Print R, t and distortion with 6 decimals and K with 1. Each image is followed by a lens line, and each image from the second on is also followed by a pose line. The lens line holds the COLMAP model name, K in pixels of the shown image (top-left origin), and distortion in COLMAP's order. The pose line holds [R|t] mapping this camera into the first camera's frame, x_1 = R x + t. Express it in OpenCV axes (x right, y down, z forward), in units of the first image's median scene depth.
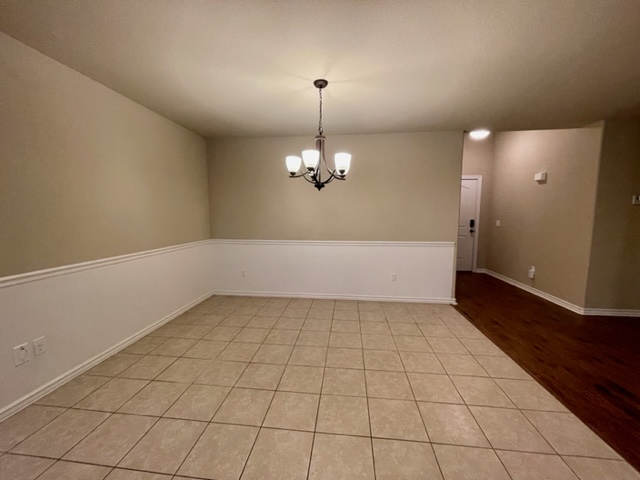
lens RADIAL K [[256.3, 0, 321.3], [0, 256.3, 240.9], [0, 0, 1]] dist [-0.001796, 0.000336]
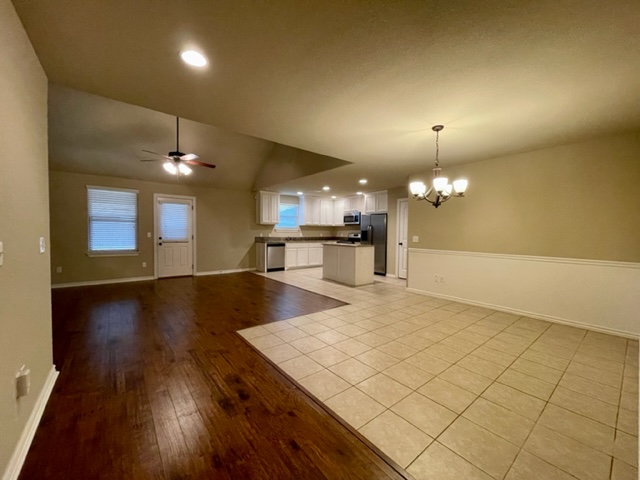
lens RADIAL K [[256.3, 0, 319.9], [0, 256.3, 240.5], [0, 0, 1]] dist [-0.001796, 0.000336]
pose [[-0.699584, 0.014530, -0.714403, 1.252388], [-0.091050, 0.989831, 0.109293, -0.117459], [0.708726, 0.141506, -0.691147, 1.421373]]
